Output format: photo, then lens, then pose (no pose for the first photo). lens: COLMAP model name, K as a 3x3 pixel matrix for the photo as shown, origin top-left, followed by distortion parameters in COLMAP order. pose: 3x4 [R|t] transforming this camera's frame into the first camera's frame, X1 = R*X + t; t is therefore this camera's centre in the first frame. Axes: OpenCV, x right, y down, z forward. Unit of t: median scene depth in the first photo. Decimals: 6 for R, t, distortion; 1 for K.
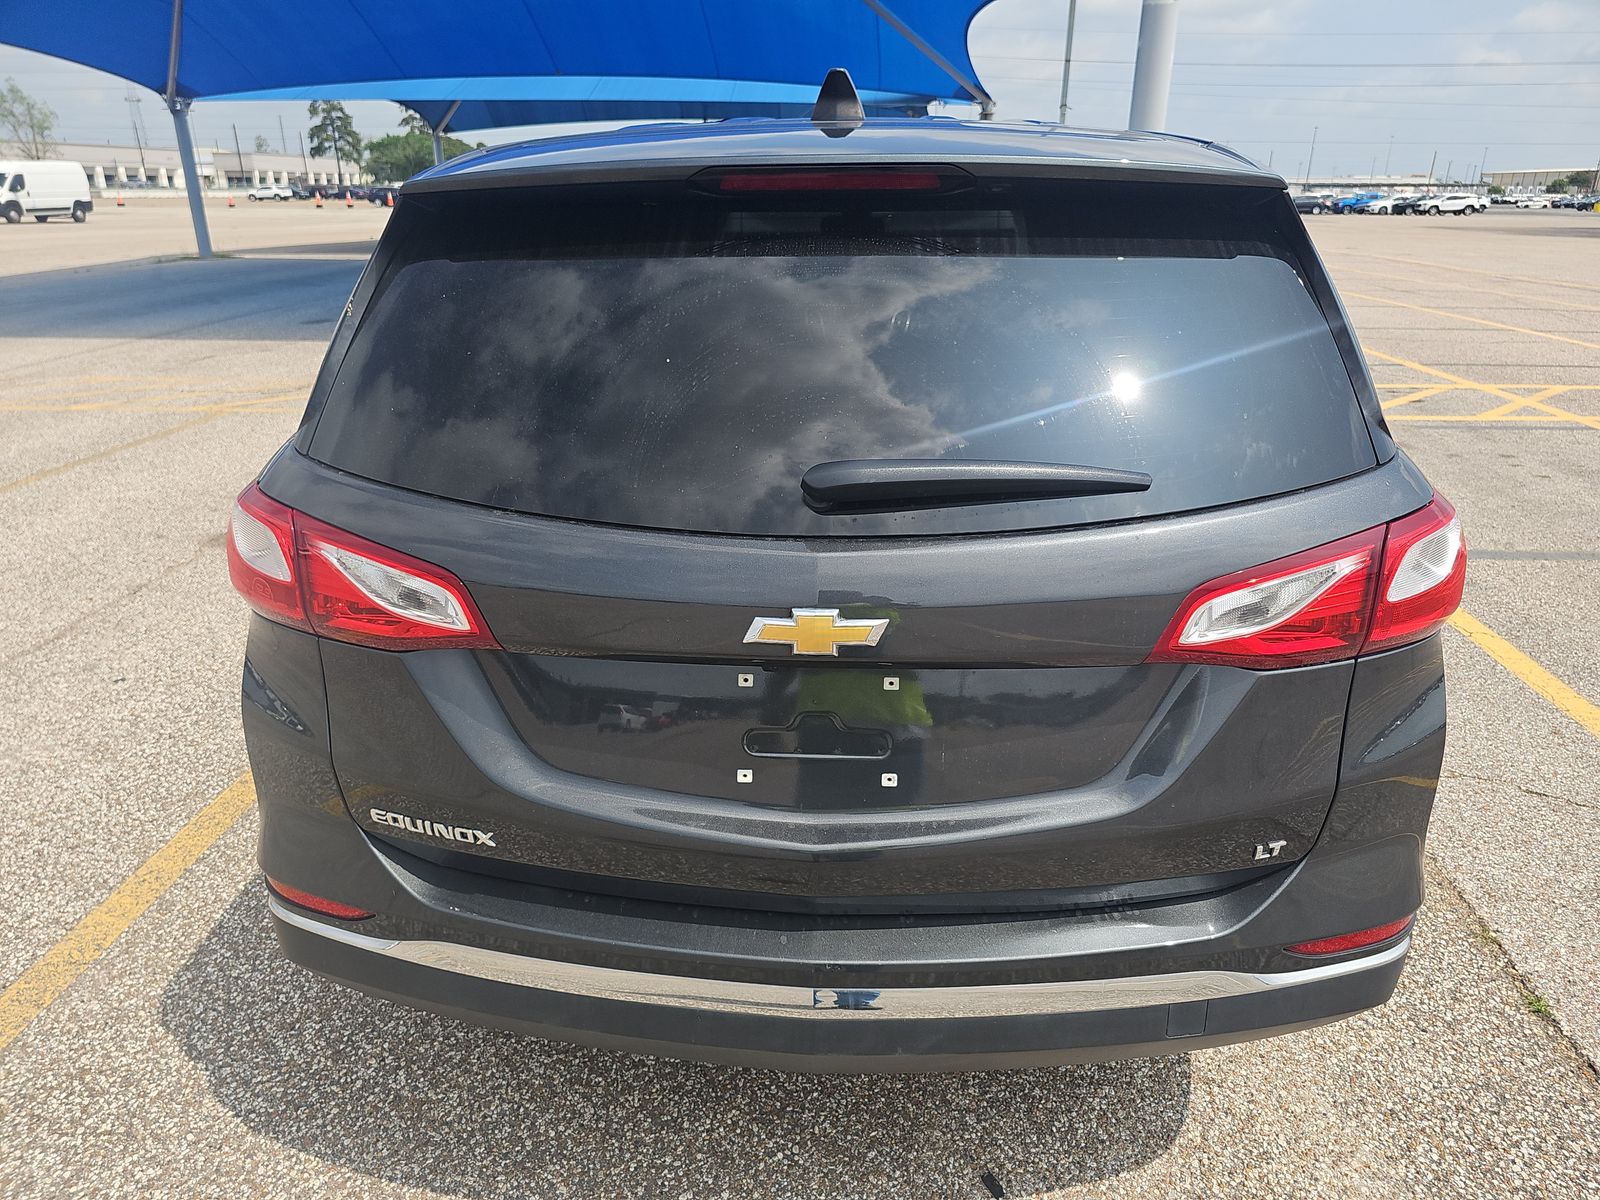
lens RADIAL K [[1062.5, 0, 800.0], [0, 1062.5, 600.0], [0, 0, 1]] dist [-0.000430, -0.000640]
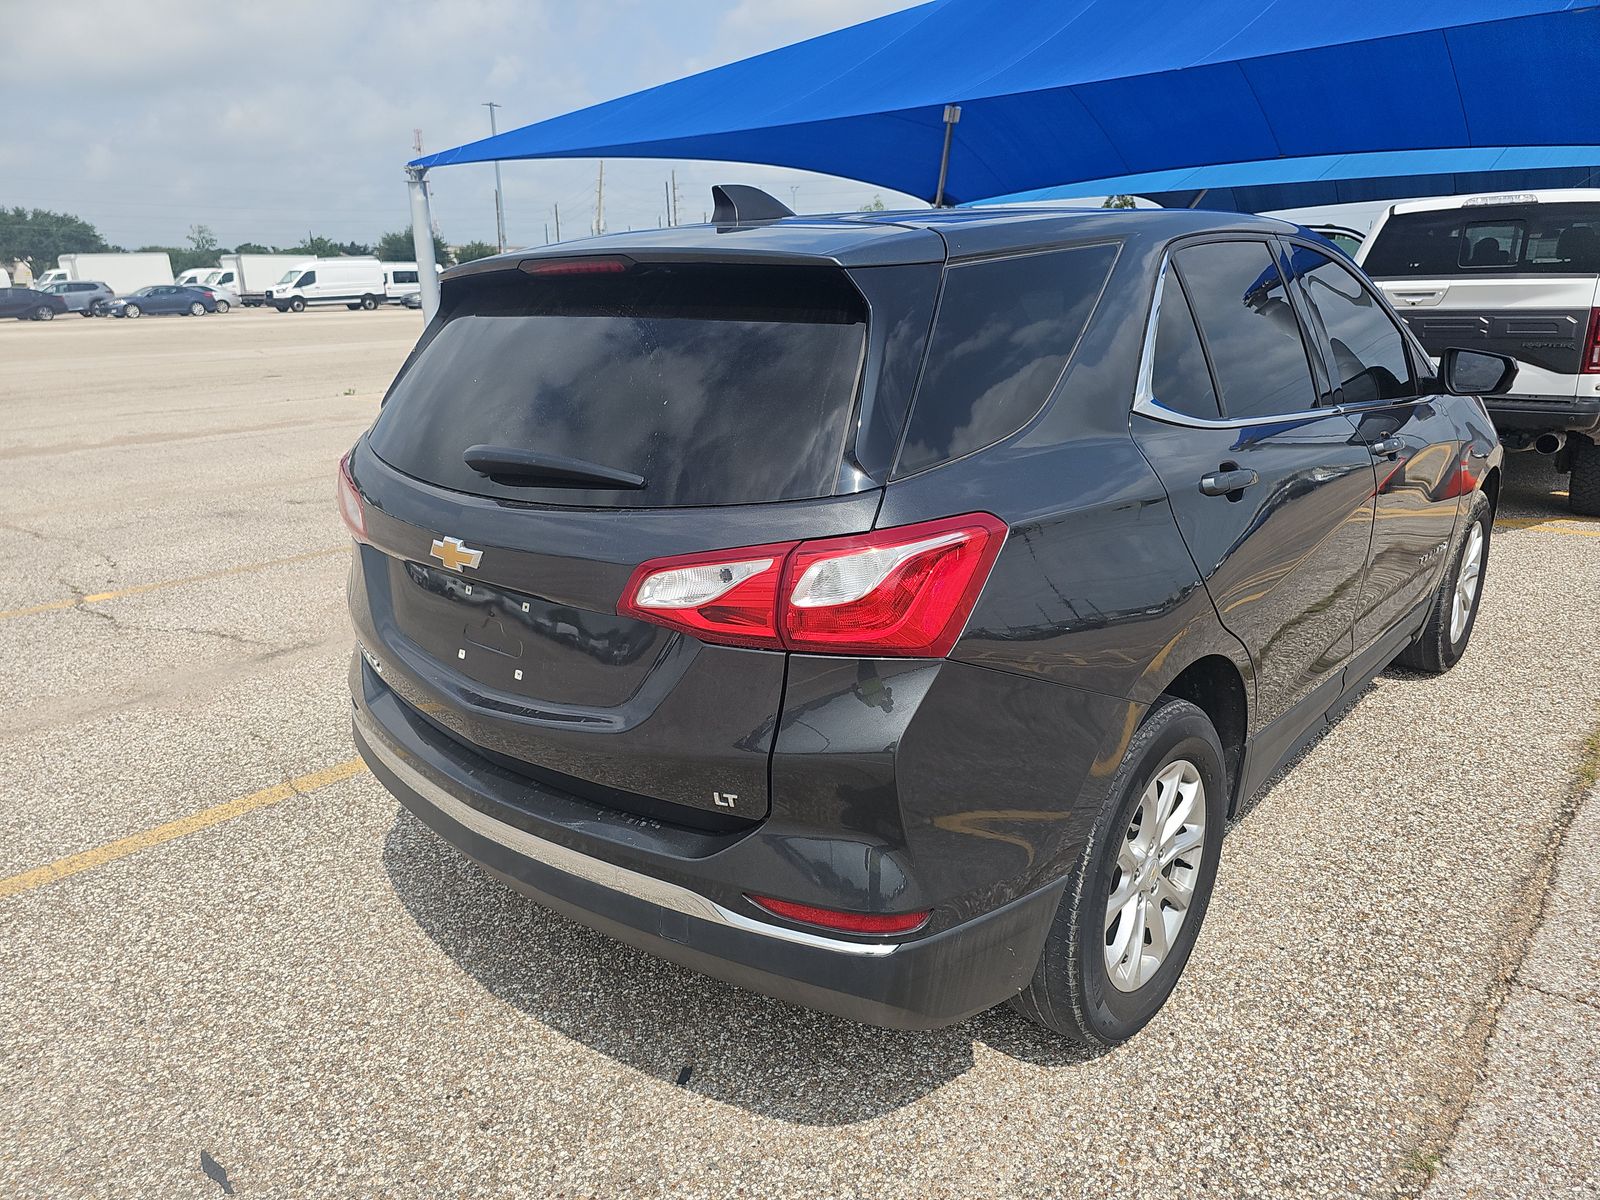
lens RADIAL K [[1062.5, 0, 800.0], [0, 1062.5, 600.0], [0, 0, 1]] dist [-0.000430, -0.000640]
pose [[0.788525, 0.162103, -0.593255, 1.181637], [-0.205796, 0.978576, -0.006145, 0.001273], [0.579548, 0.126935, 0.804991, 0.040775]]
